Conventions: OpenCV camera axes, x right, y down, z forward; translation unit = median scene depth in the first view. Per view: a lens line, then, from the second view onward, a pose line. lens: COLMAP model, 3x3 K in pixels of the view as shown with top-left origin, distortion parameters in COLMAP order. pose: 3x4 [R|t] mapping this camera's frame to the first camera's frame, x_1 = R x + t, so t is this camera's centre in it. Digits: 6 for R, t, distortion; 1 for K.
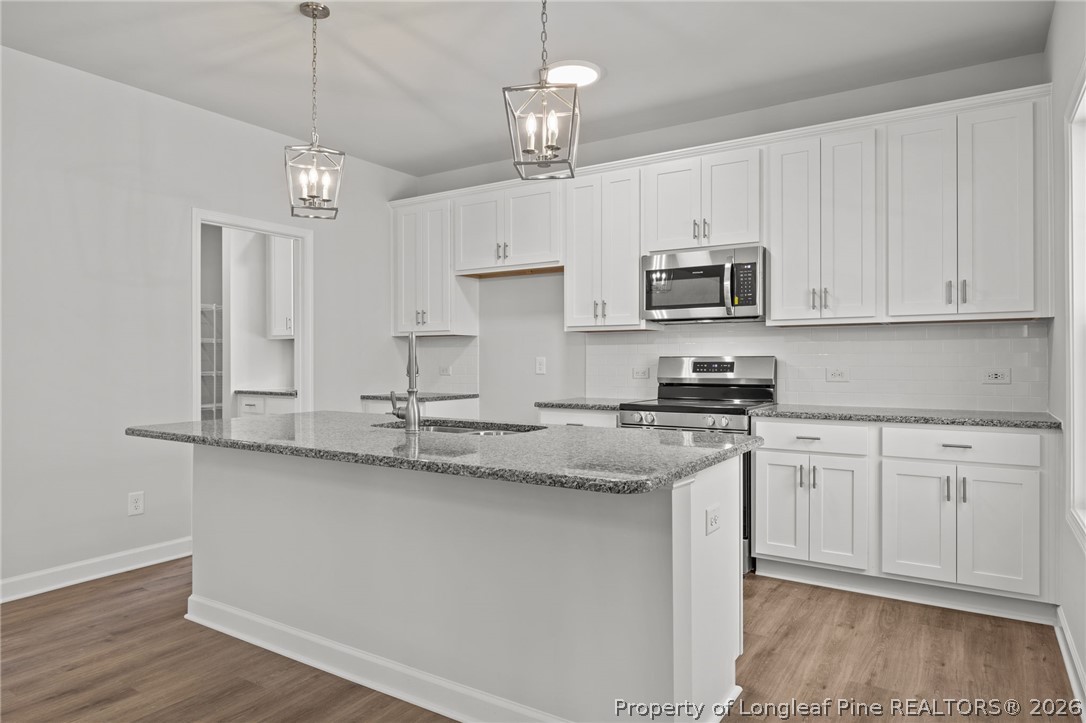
lens RADIAL K [[668.9, 0, 548.6], [0, 668.9, 357.7], [0, 0, 1]] dist [-0.016336, 0.004579]
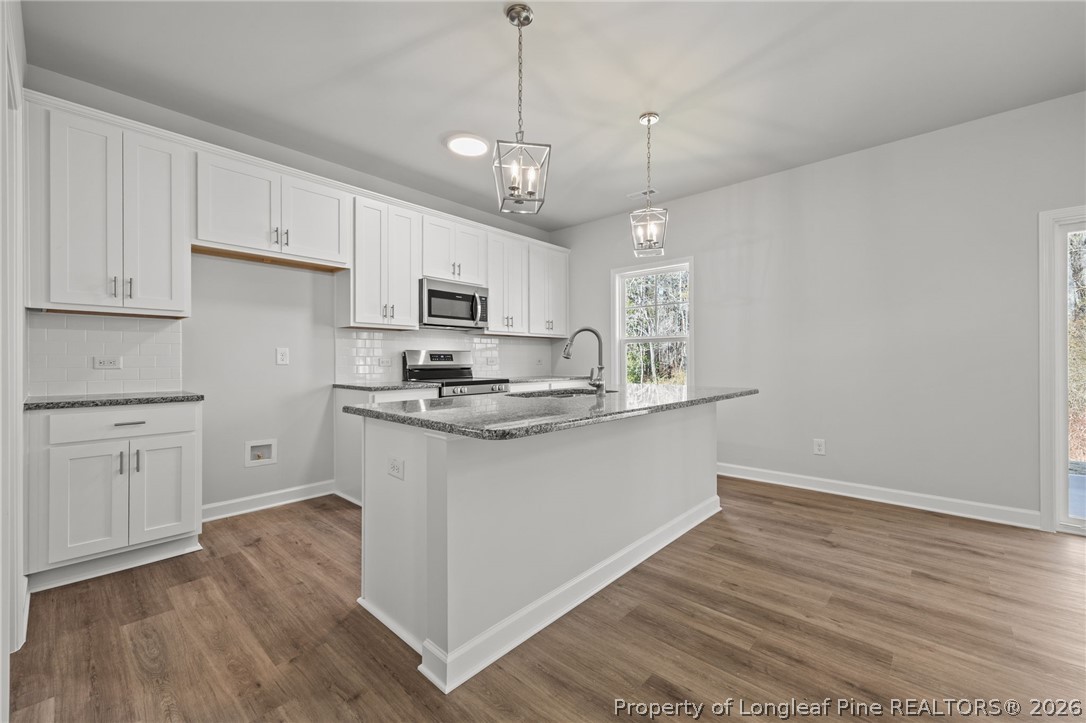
lens RADIAL K [[439.3, 0, 546.3], [0, 439.3, 359.6], [0, 0, 1]] dist [0.002921, -0.000250]
pose [[0.165953, 0.002353, 0.986131, -0.748712], [-0.003051, 0.999994, -0.001873, 0.021379], [-0.986129, -0.002698, 0.165959, 0.608245]]
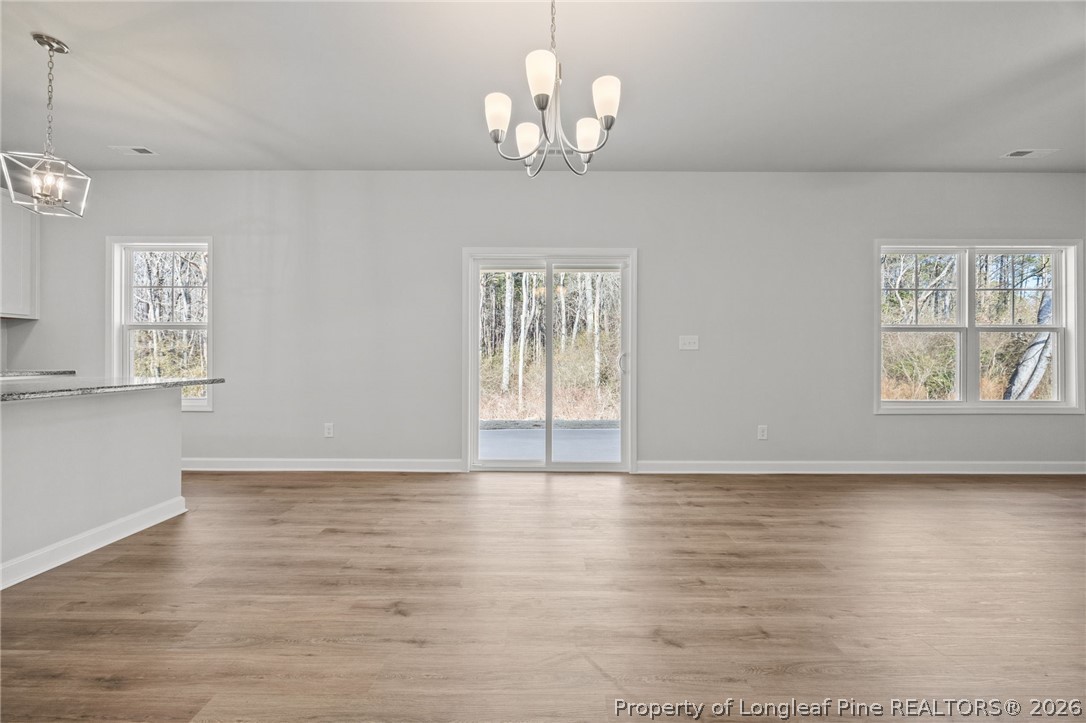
lens RADIAL K [[414.5, 0, 547.4], [0, 414.5, 352.2], [0, 0, 1]] dist [-0.003147, 0.000441]
pose [[-0.536622, 0.010584, 0.843756, -0.814480], [-0.007339, 0.999825, -0.017210, 0.034104], [-0.843791, -0.015428, -0.536450, 0.294141]]
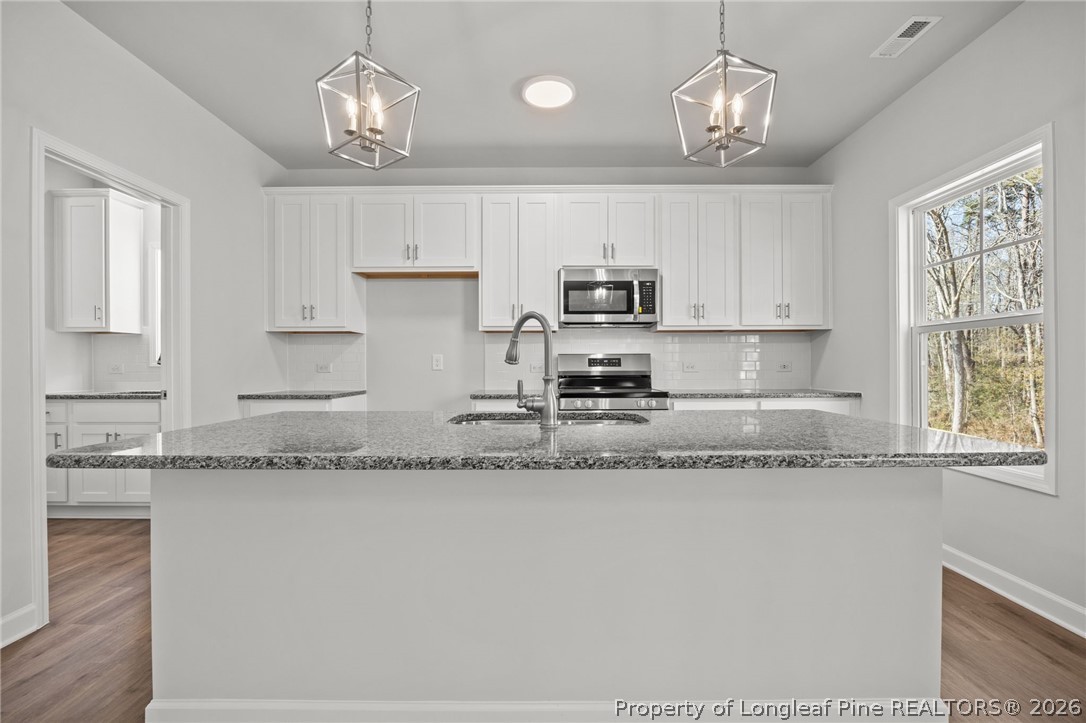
lens RADIAL K [[473.0, 0, 549.7], [0, 473.0, 367.9], [0, 0, 1]] dist [-0.017544, 0.000880]
pose [[0.842891, -0.003794, 0.538071, -0.338720], [-0.000073, 0.999974, 0.007166, 0.019515], [-0.538085, -0.006080, 0.842869, 0.305462]]
